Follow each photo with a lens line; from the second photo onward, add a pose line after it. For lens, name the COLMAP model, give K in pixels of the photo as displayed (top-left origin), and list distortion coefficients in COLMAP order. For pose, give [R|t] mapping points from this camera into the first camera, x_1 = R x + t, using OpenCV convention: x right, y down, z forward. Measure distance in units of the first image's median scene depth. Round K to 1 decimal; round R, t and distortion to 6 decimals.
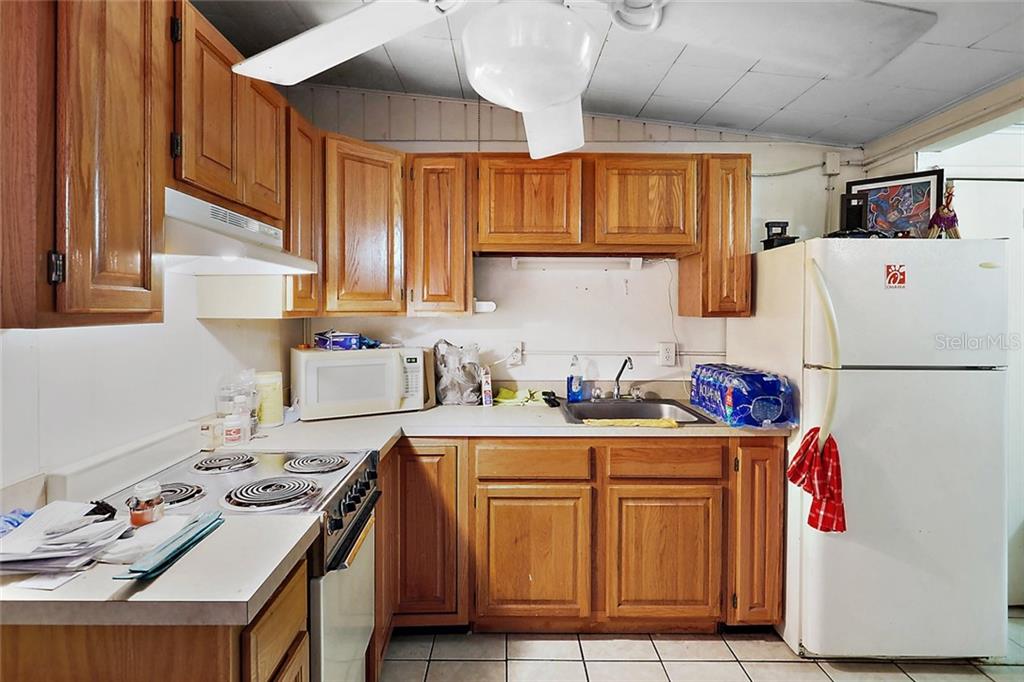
lens RADIAL K [[486.8, 0, 509.9], [0, 486.8, 332.2], [0, 0, 1]] dist [0.002329, 0.000432]
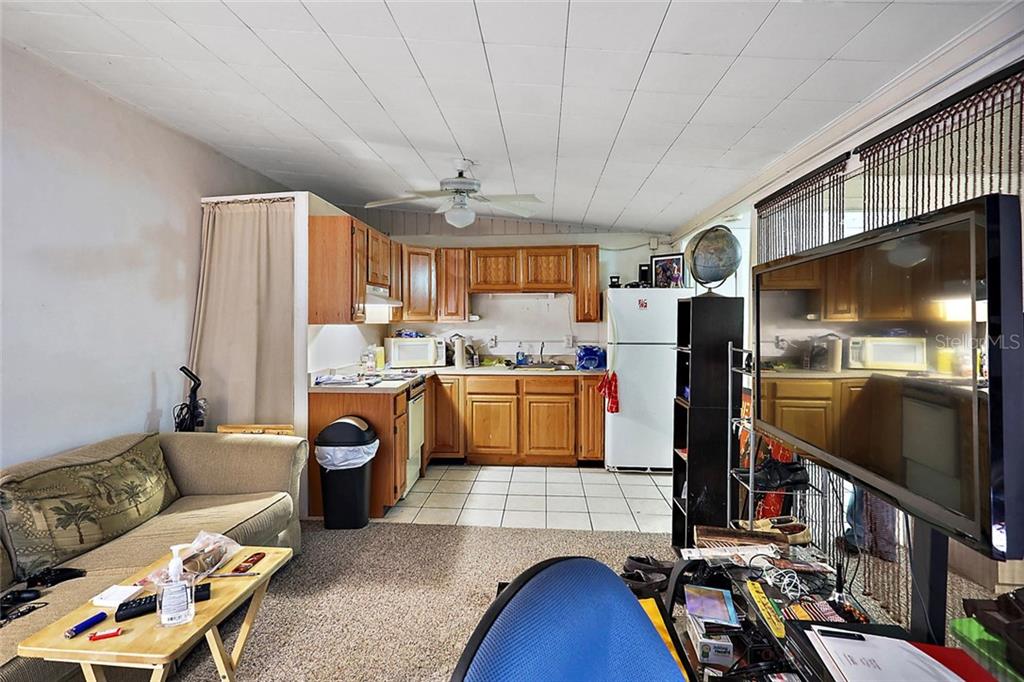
lens RADIAL K [[486.8, 0, 511.9], [0, 486.8, 342.2], [0, 0, 1]] dist [0.002329, 0.000432]
pose [[0.997180, -0.001956, -0.075020, 0.309647], [0.002017, 0.999998, 0.000742, 0.058493], [0.075019, -0.000891, 0.997182, -1.252842]]
